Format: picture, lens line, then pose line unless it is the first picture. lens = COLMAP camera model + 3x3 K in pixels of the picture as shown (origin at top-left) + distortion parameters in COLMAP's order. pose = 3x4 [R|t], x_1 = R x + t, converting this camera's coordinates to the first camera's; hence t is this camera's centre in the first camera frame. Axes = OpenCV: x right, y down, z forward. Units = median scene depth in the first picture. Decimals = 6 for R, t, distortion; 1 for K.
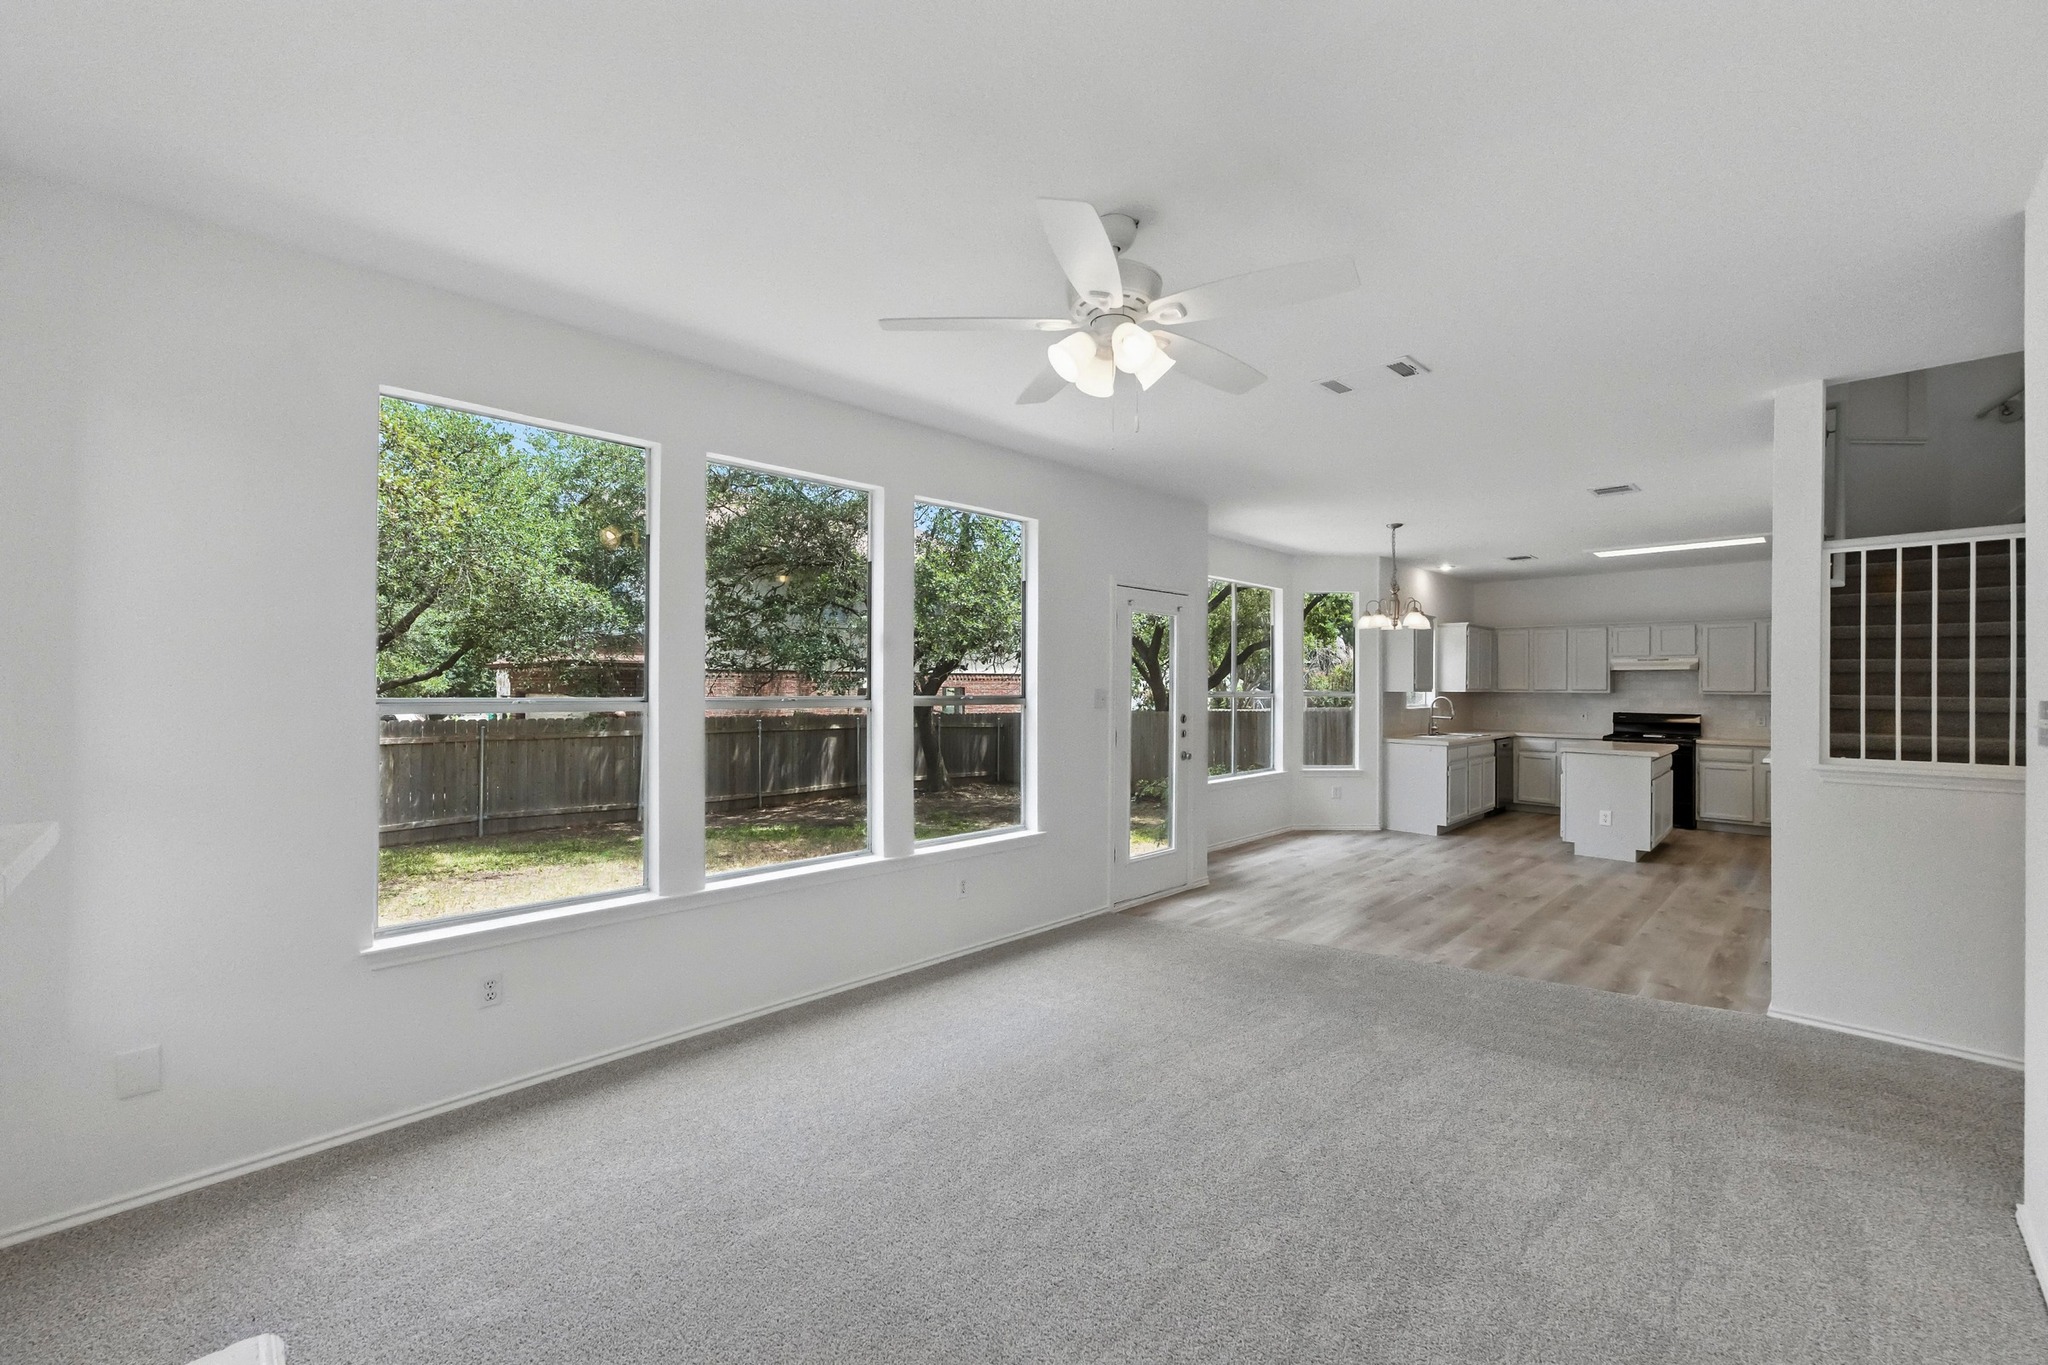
lens RADIAL K [[813.6, 0, 1030.6], [0, 813.6, 683.7], [0, 0, 1]] dist [-0.002996, 0.000197]
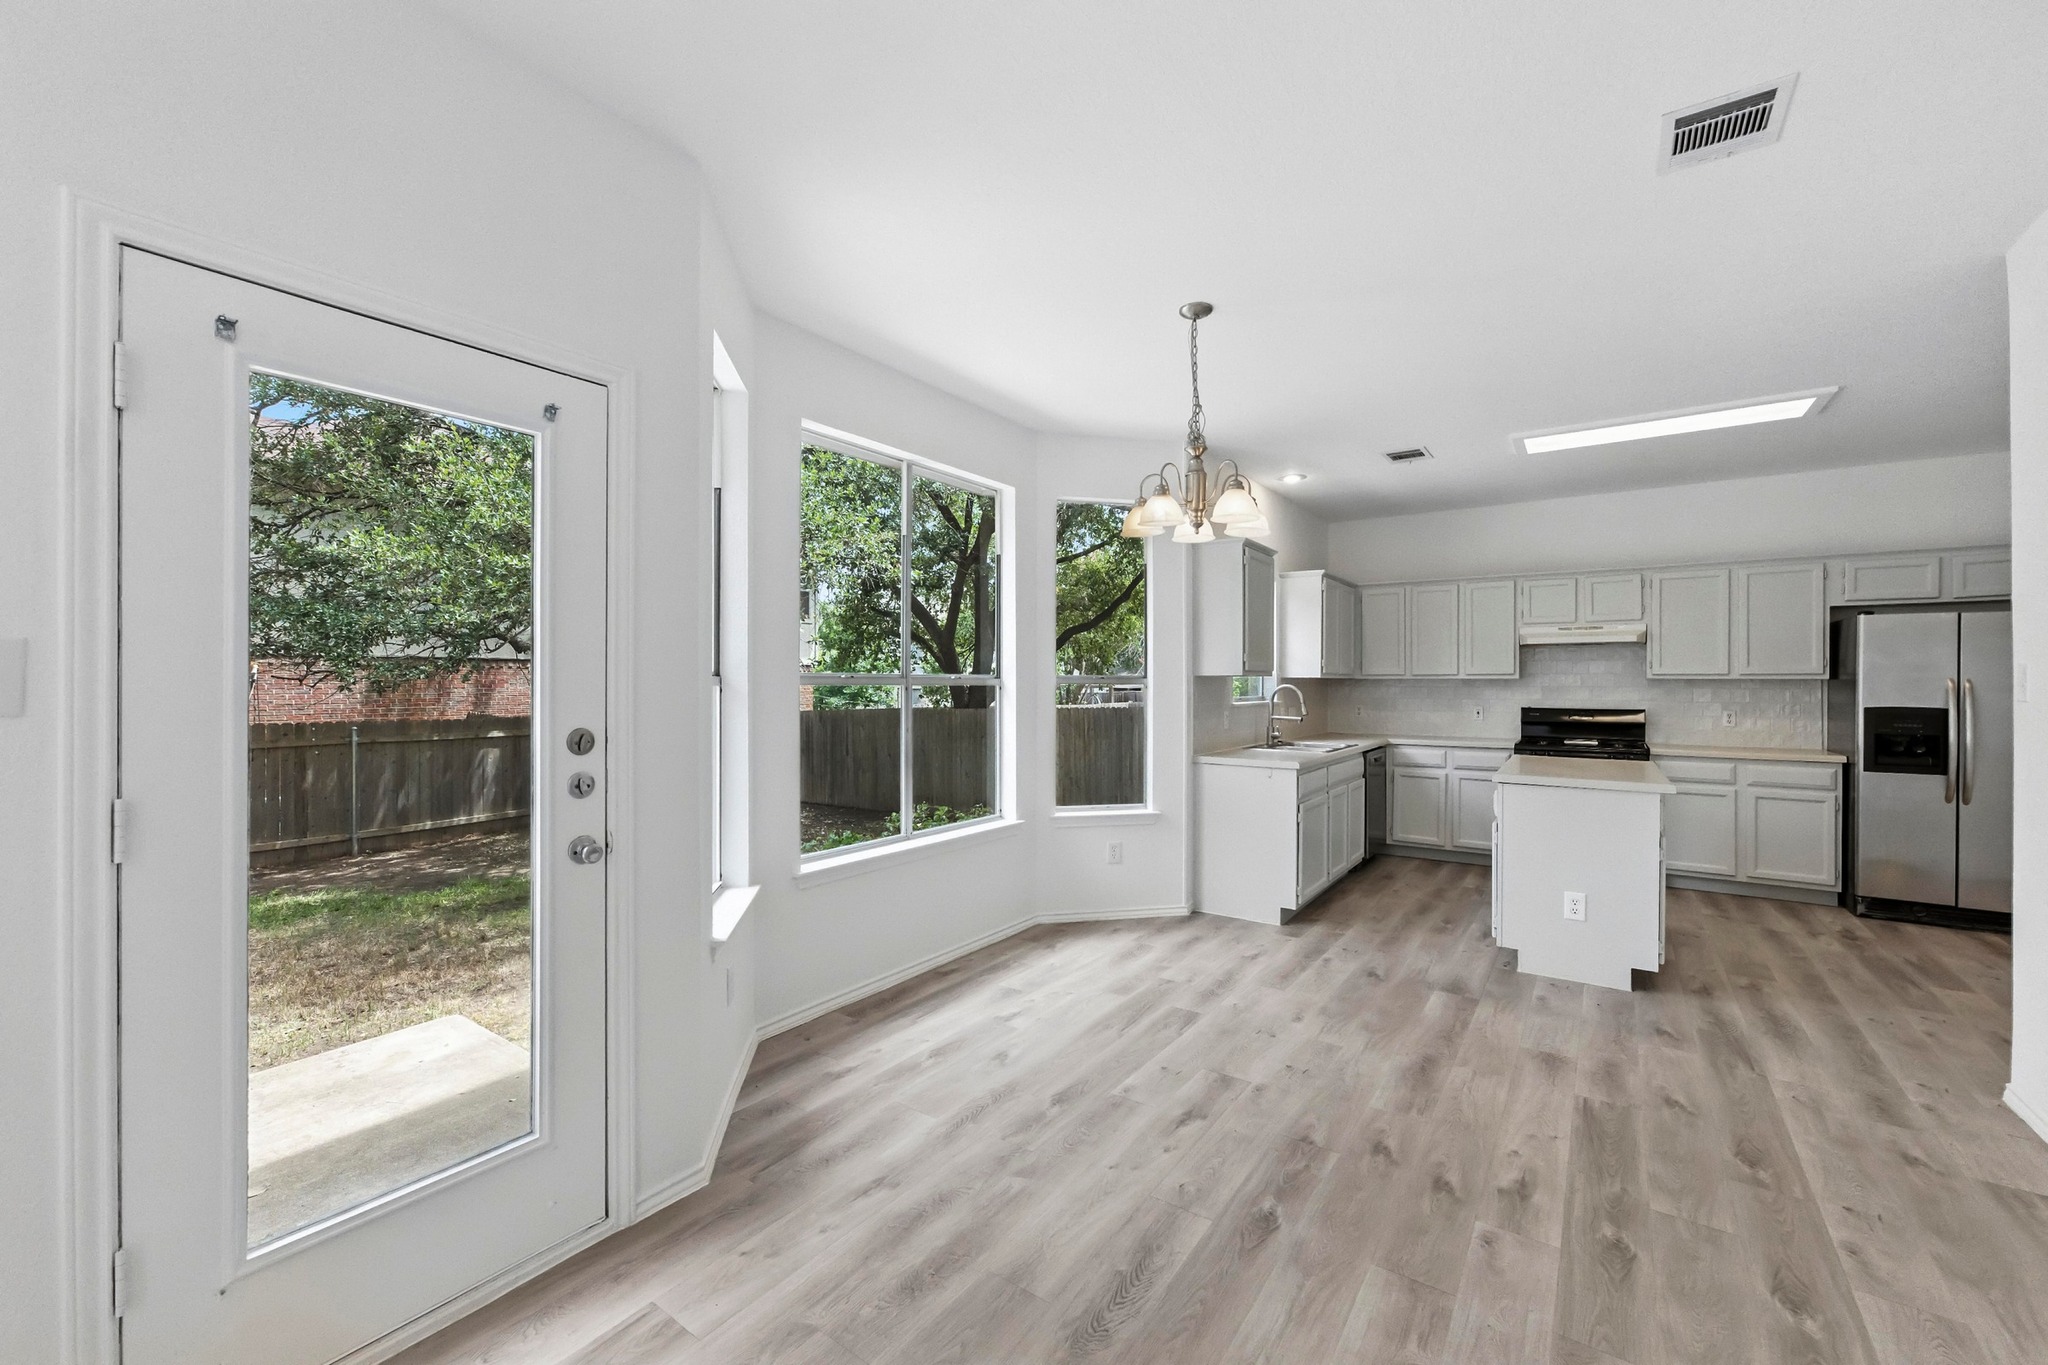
lens RADIAL K [[813.6, 0, 1025.1], [0, 813.6, 683.6], [0, 0, 1]] dist [-0.002996, 0.000197]
pose [[0.986452, -0.004070, 0.163997, 0.205830], [0.003255, 0.999981, 0.005236, 0.011187], [-0.164016, -0.004632, 0.986447, 0.417986]]
